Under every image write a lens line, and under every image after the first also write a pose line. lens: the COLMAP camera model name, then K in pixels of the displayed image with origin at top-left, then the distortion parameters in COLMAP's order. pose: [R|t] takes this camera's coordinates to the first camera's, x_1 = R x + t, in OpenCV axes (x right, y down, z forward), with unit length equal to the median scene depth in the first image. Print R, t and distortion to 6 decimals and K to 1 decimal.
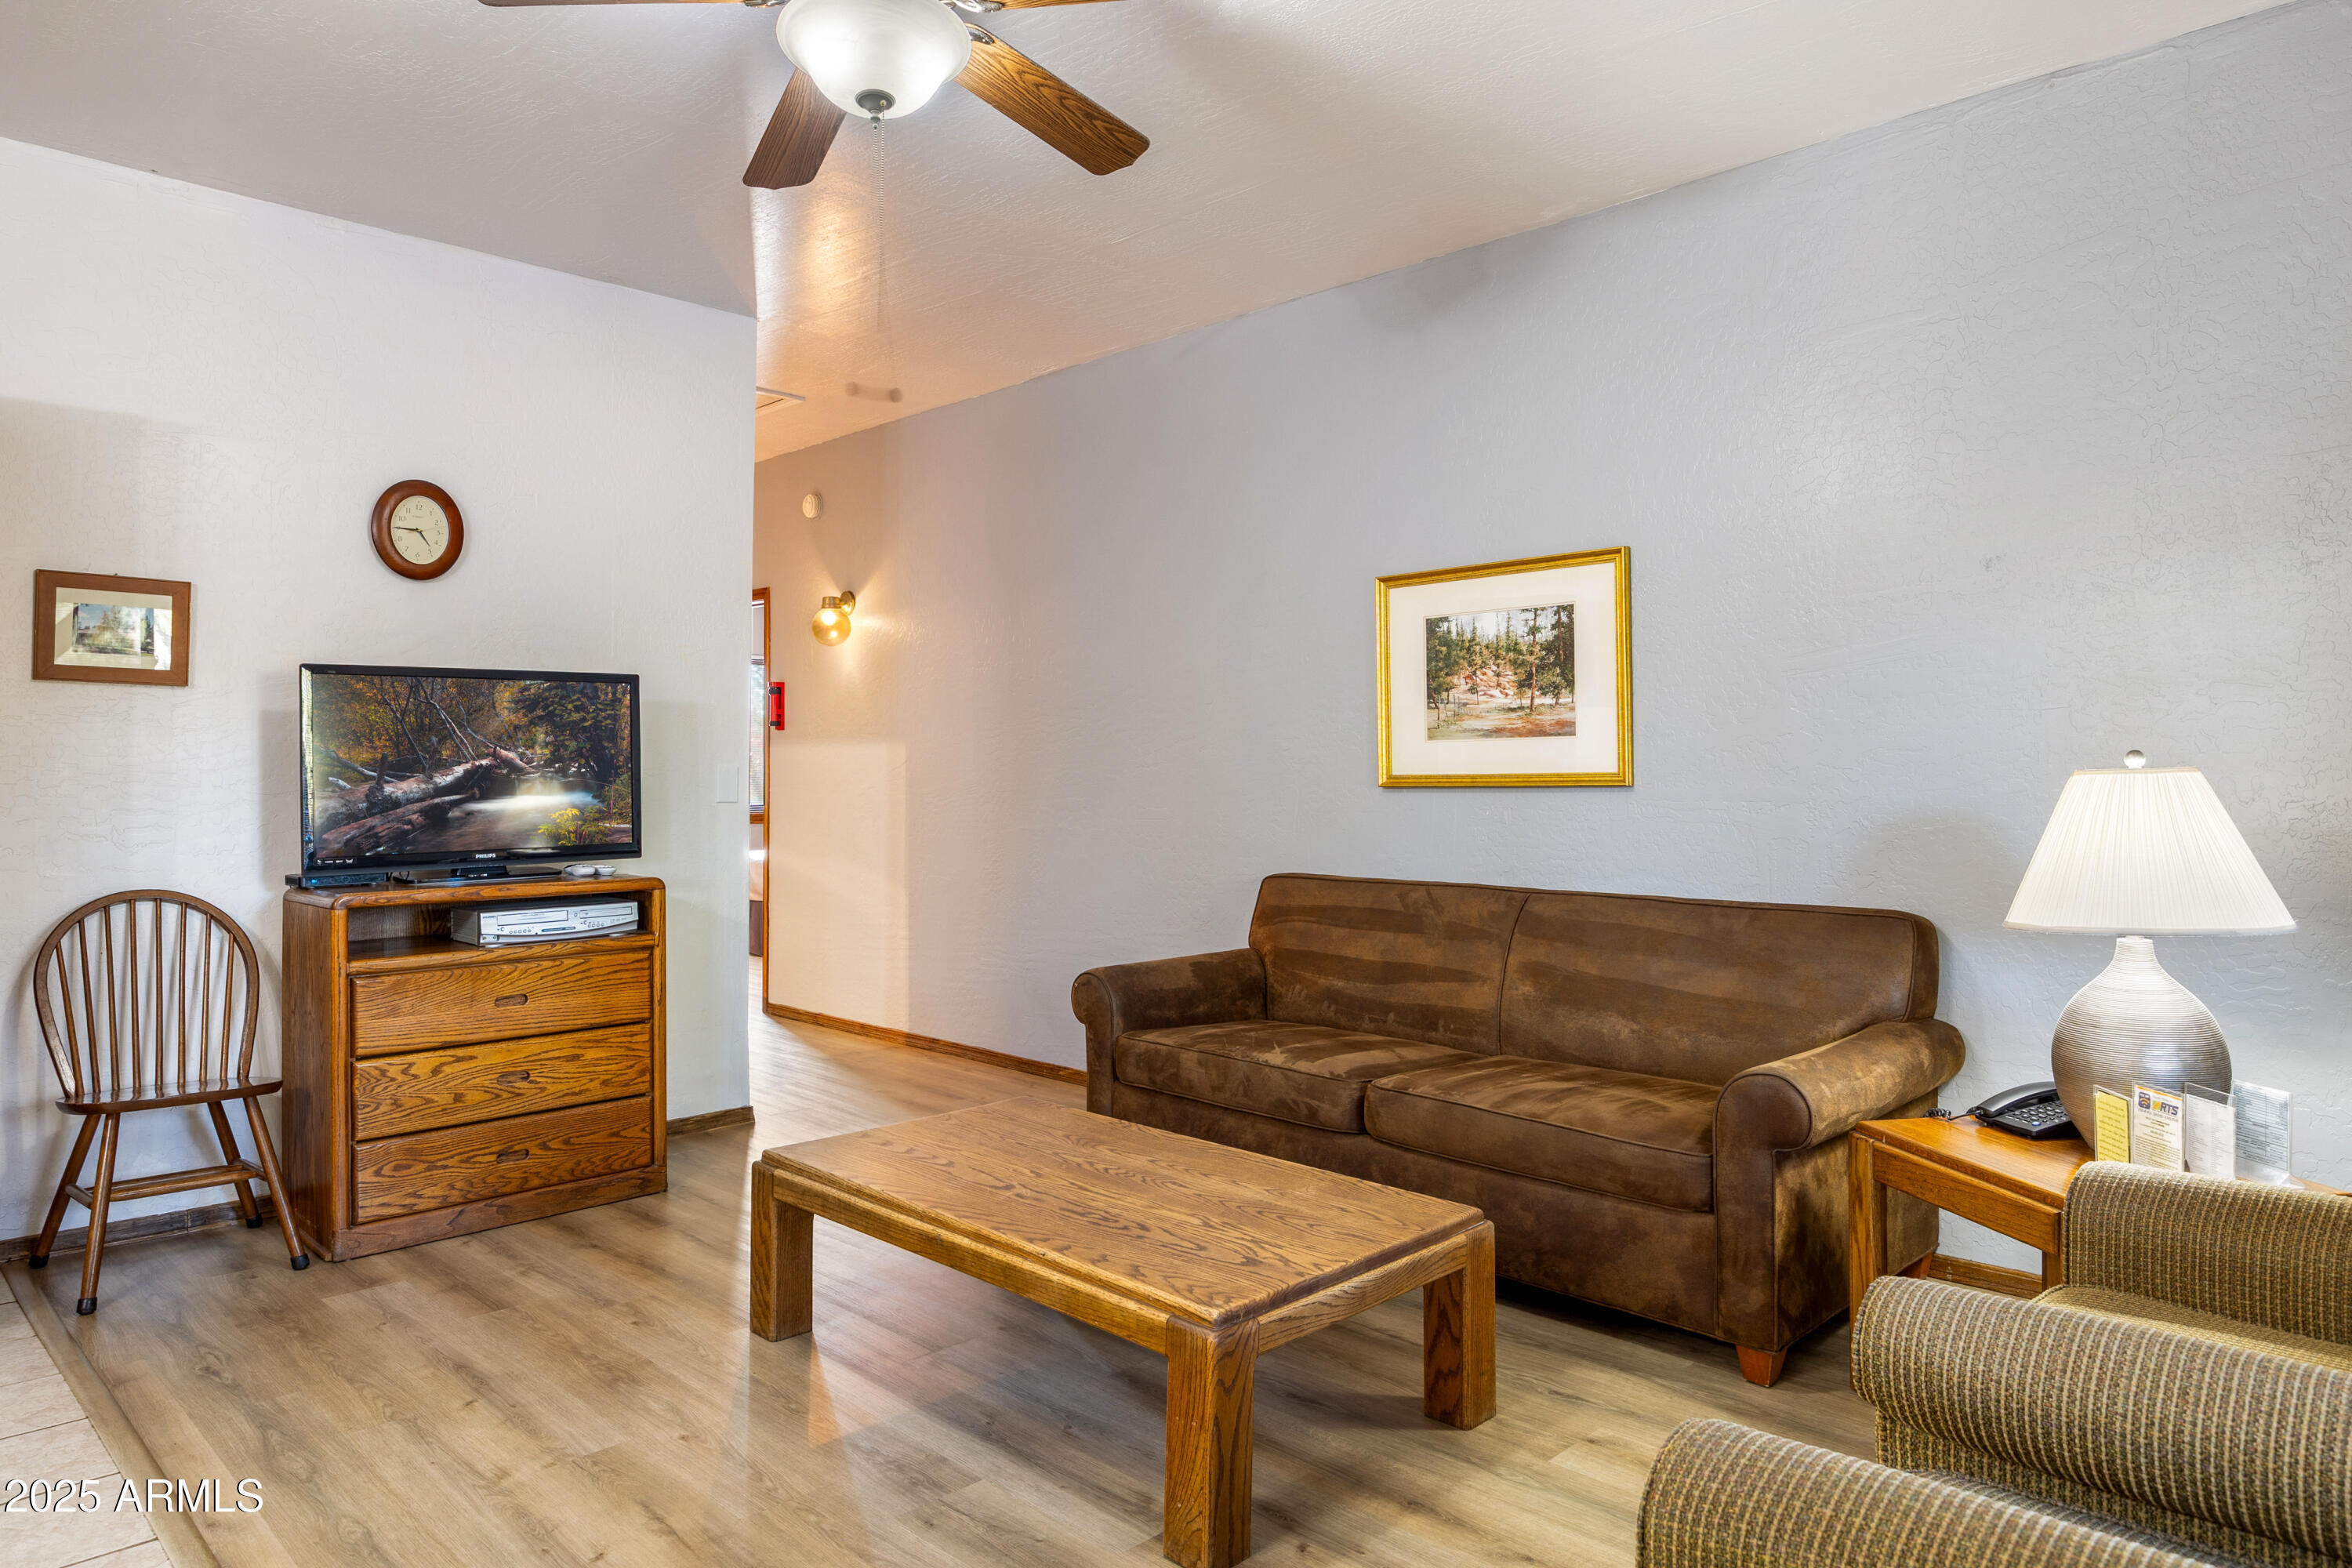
lens RADIAL K [[1472.1, 0, 1173.9], [0, 1472.1, 774.7], [0, 0, 1]] dist [-0.001144, -0.000743]
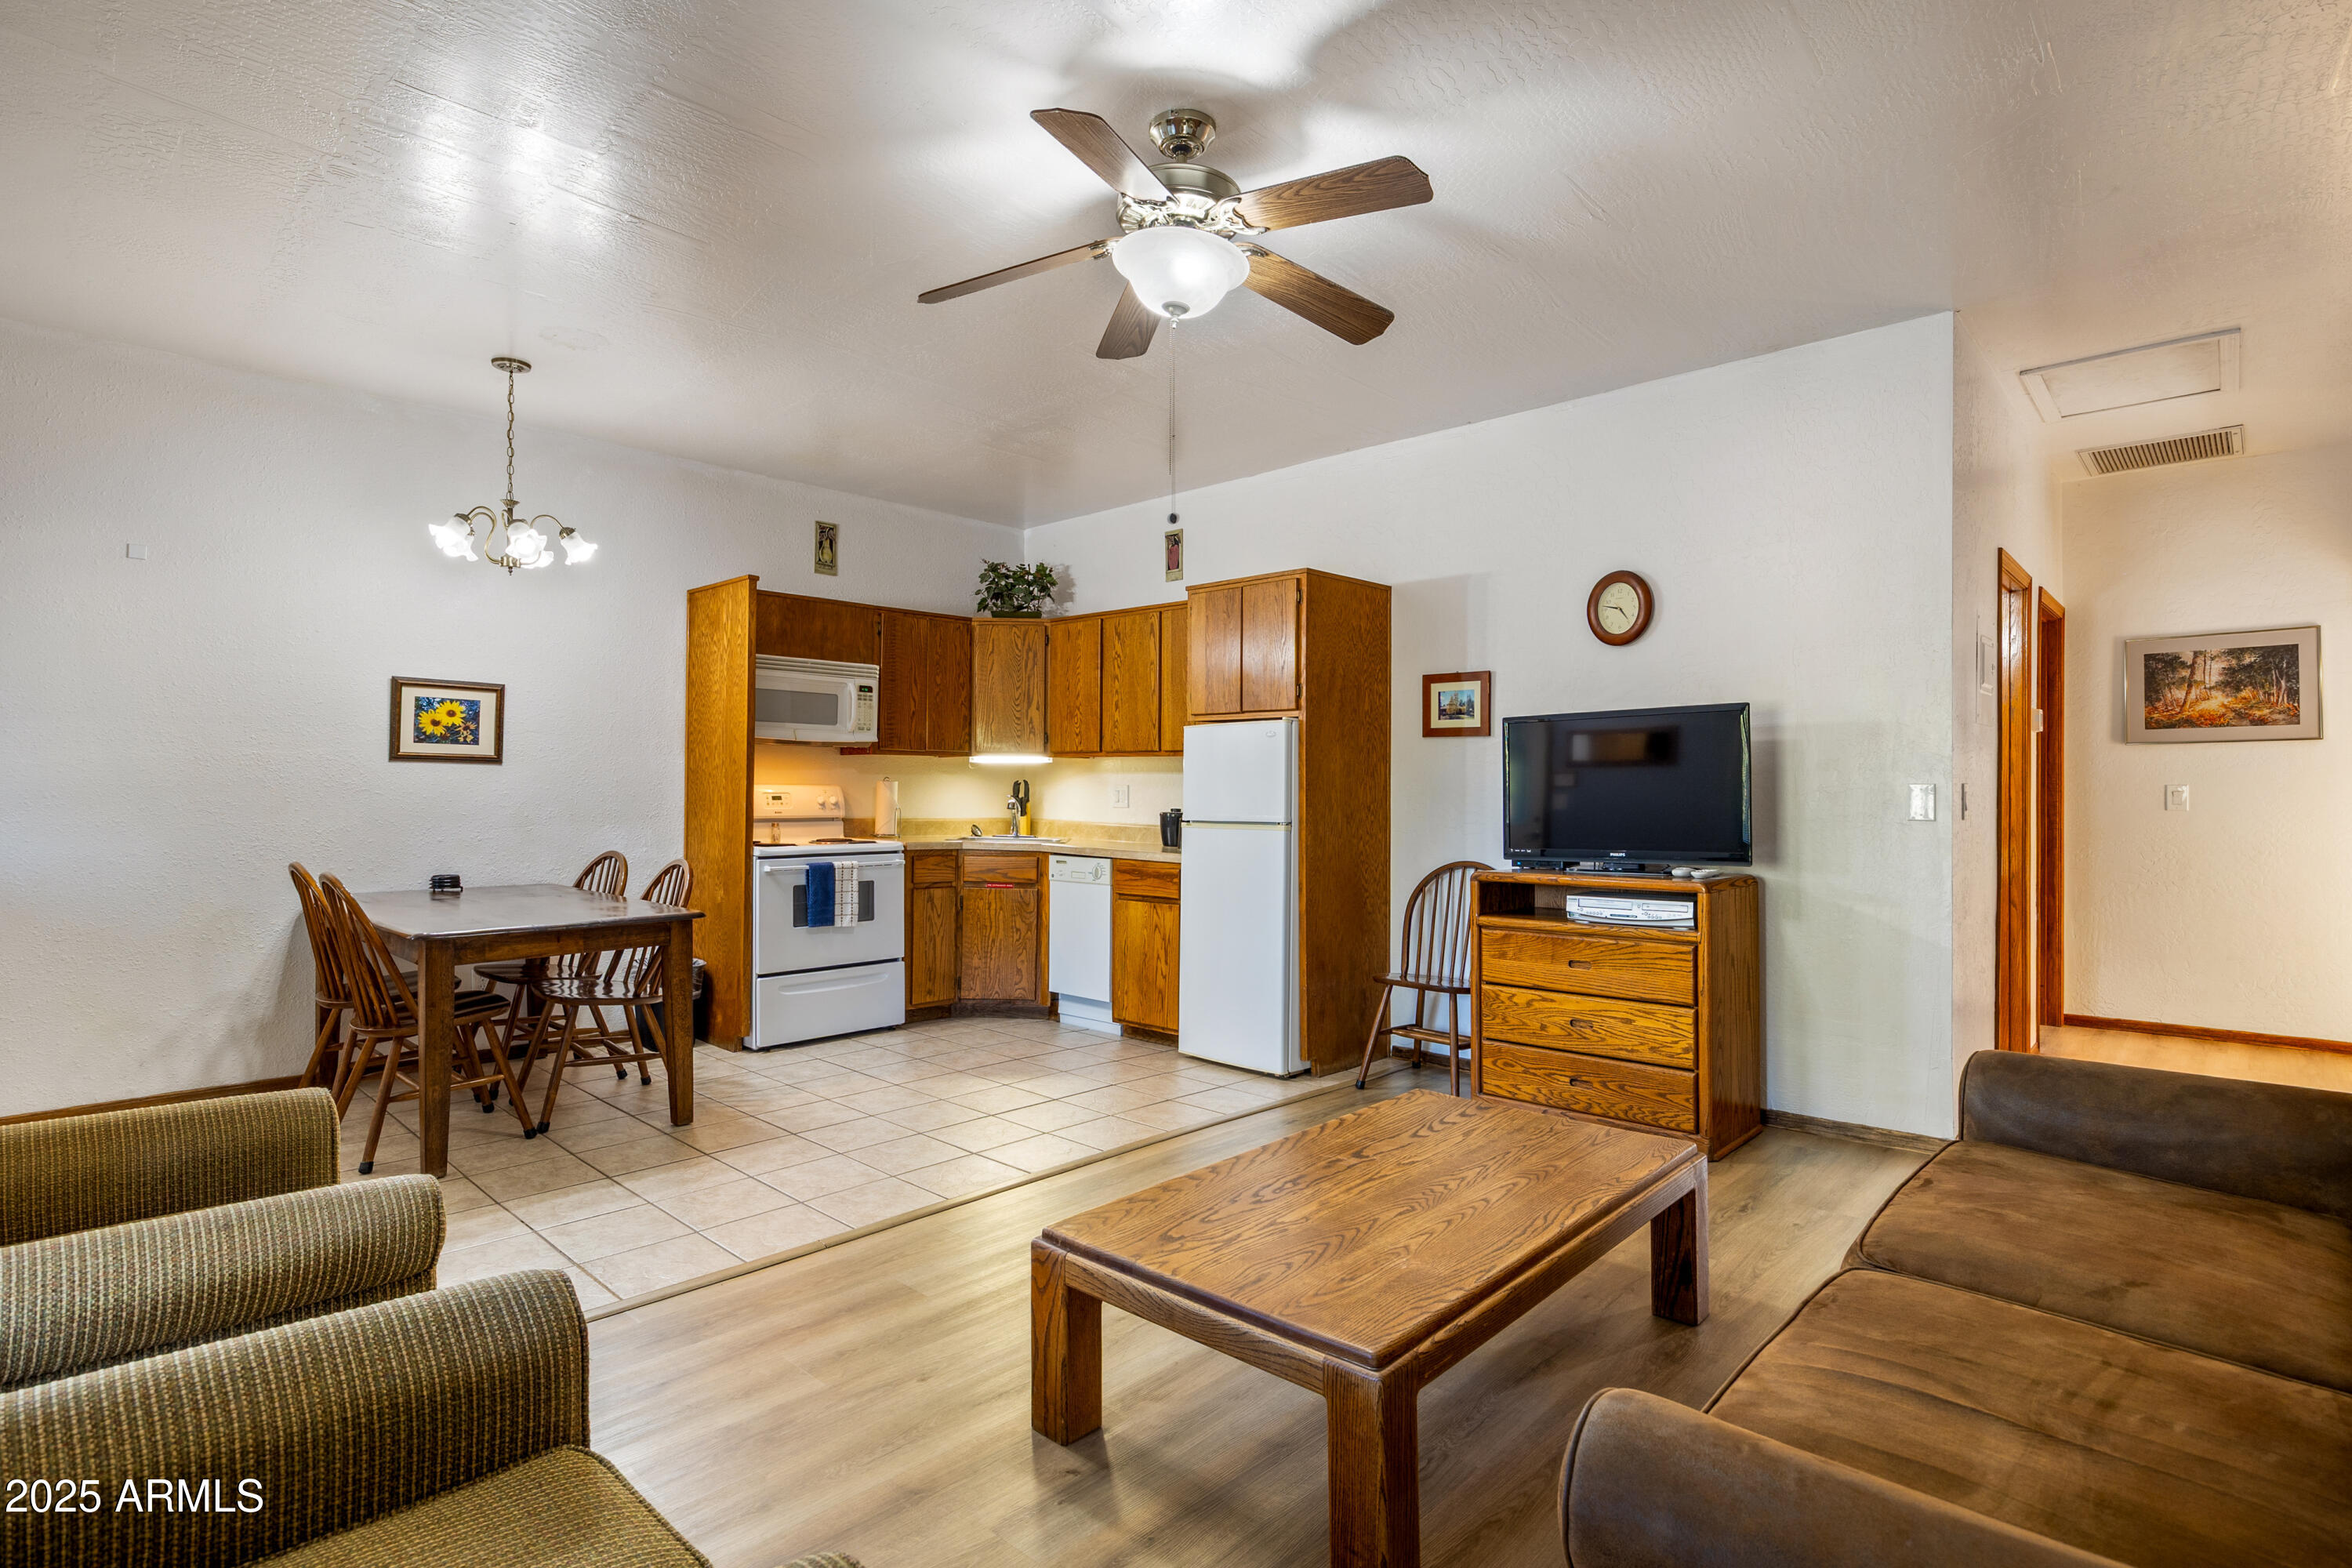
lens RADIAL K [[1164.1, 0, 1176.0], [0, 1164.1, 784.0], [0, 0, 1]] dist [-0.000068, -0.025214]
pose [[0.026486, -0.005336, -0.999635, 0.667087], [-0.000569, 0.999986, -0.005352, -0.000856], [0.999649, 0.000711, 0.026482, 0.715243]]
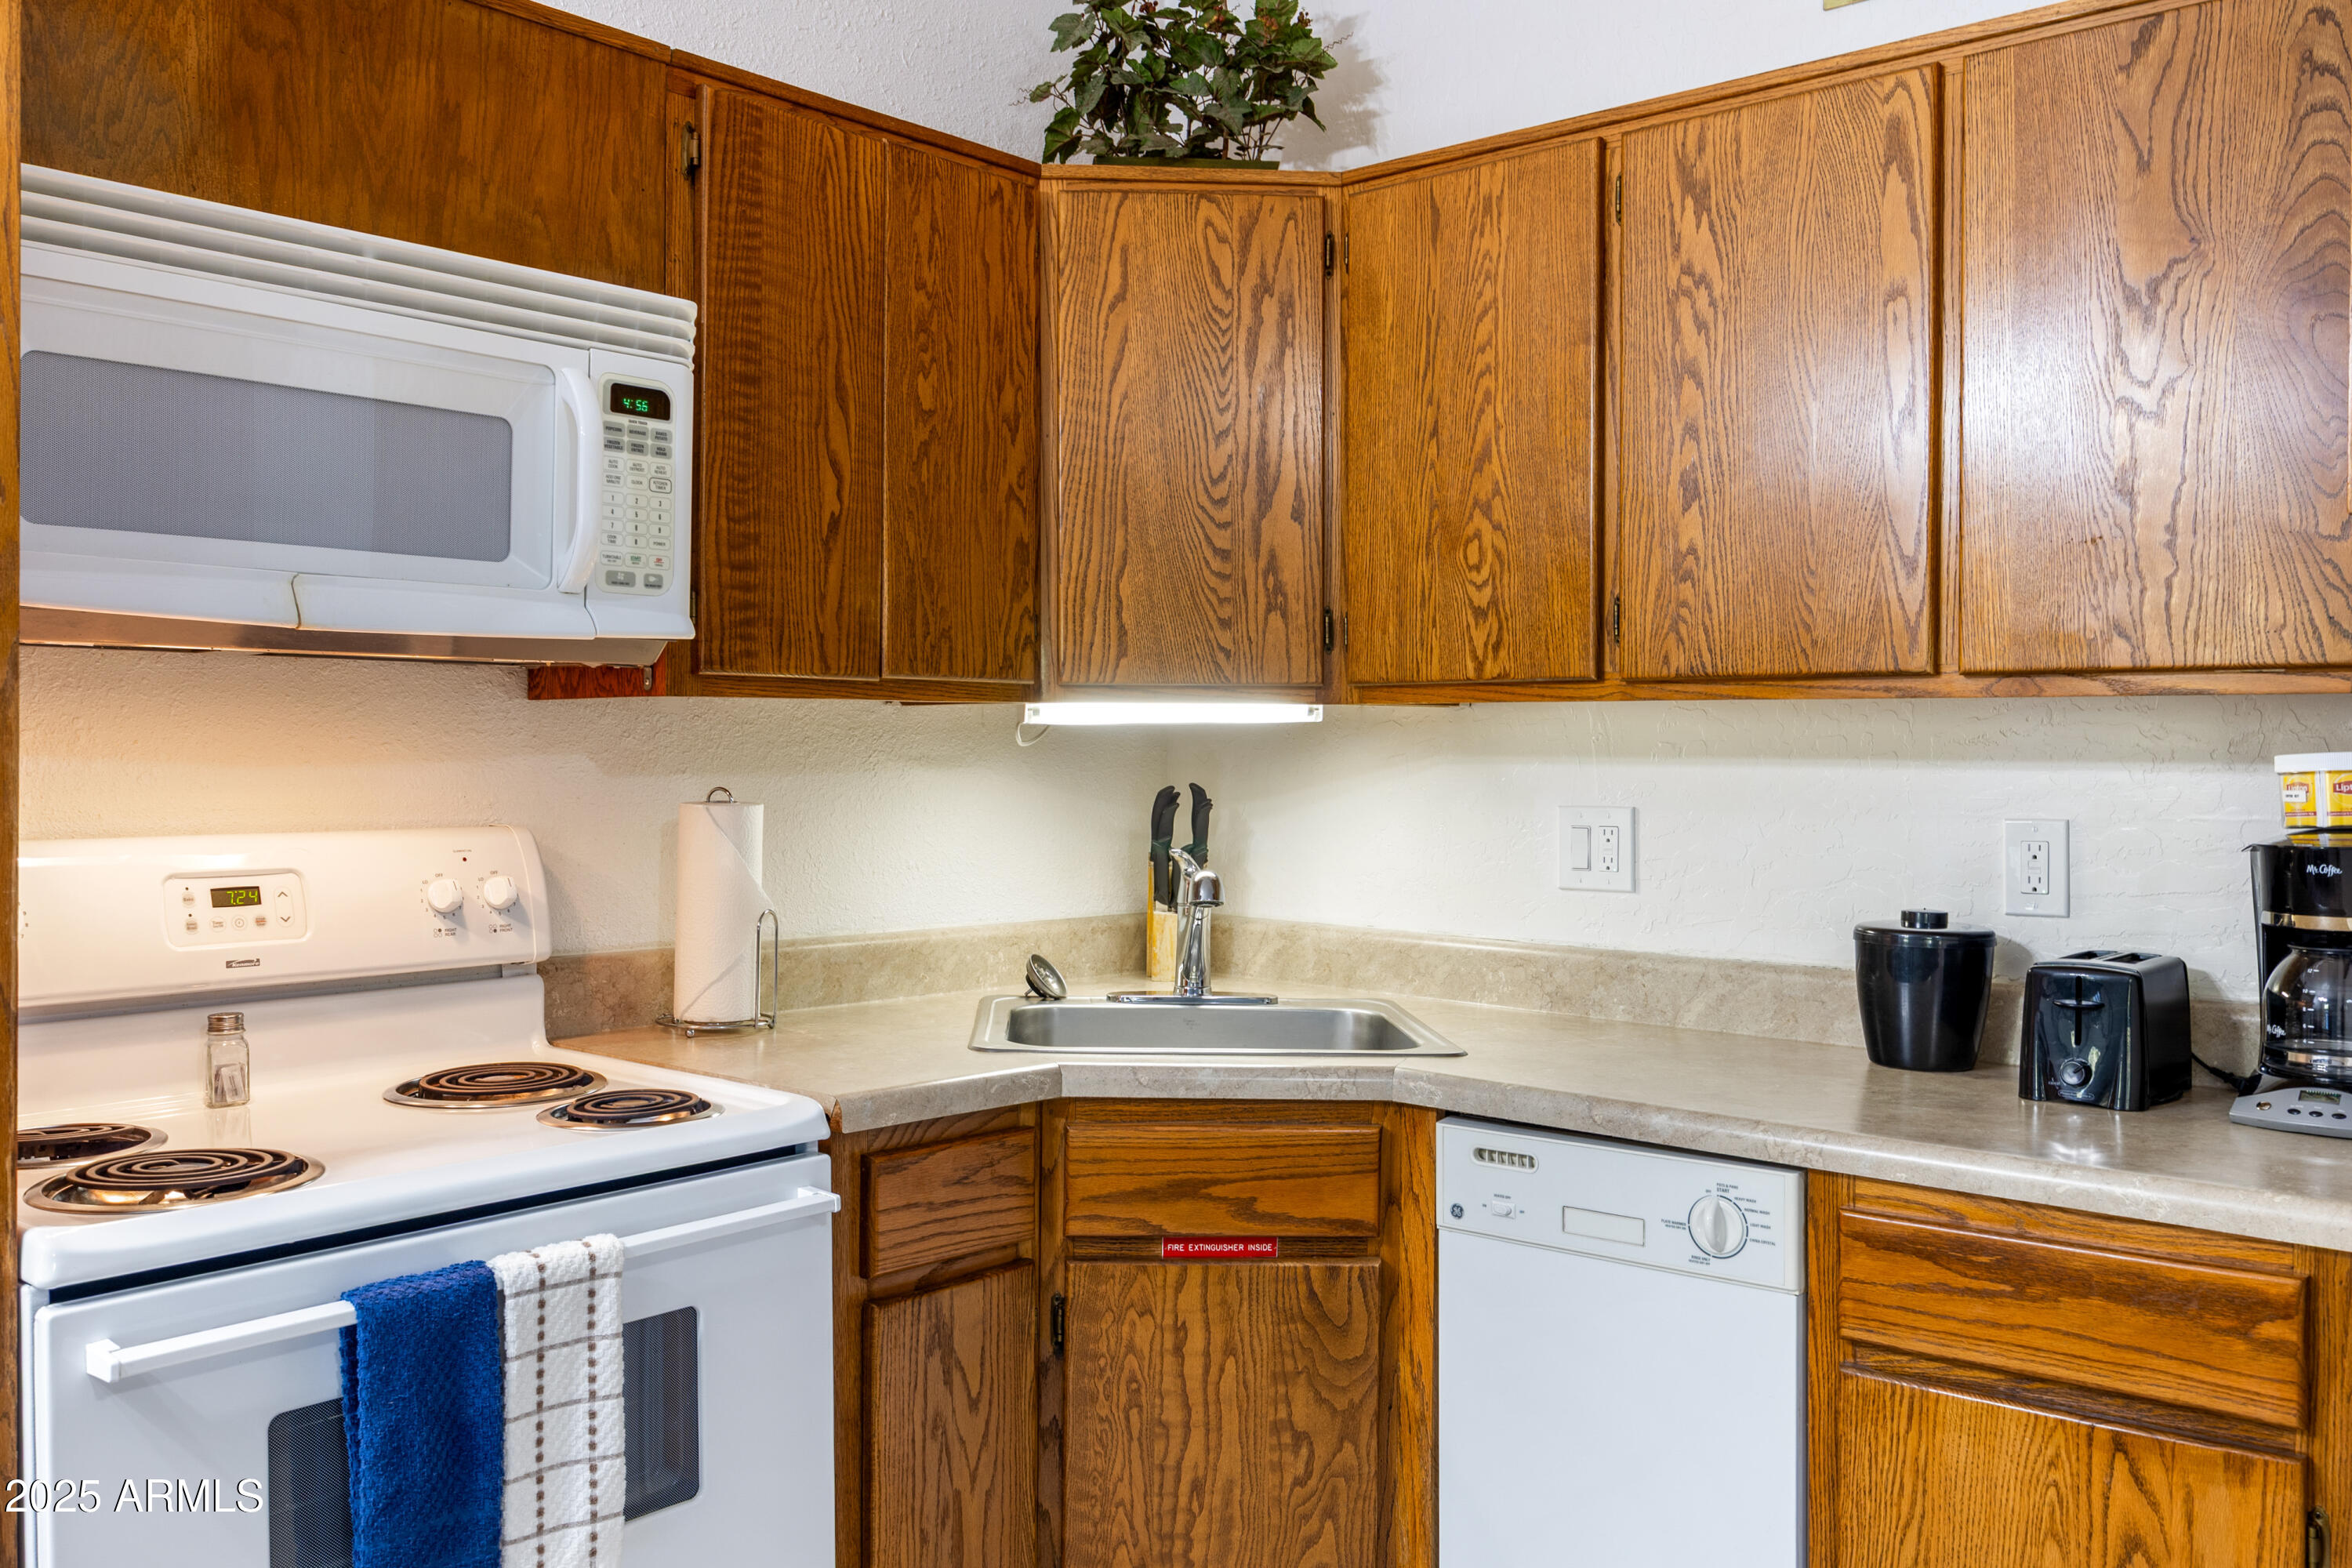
lens RADIAL K [[1916.9, 0, 1190.4], [0, 1916.9, 776.6], [0, 0, 1]] dist [-0.008991, -0.005746]
pose [[0.072740, 0.012514, -0.997272, -0.433531], [0.004510, 0.999907, 0.012876, -0.034492], [0.997341, -0.005434, 0.072676, 0.433591]]
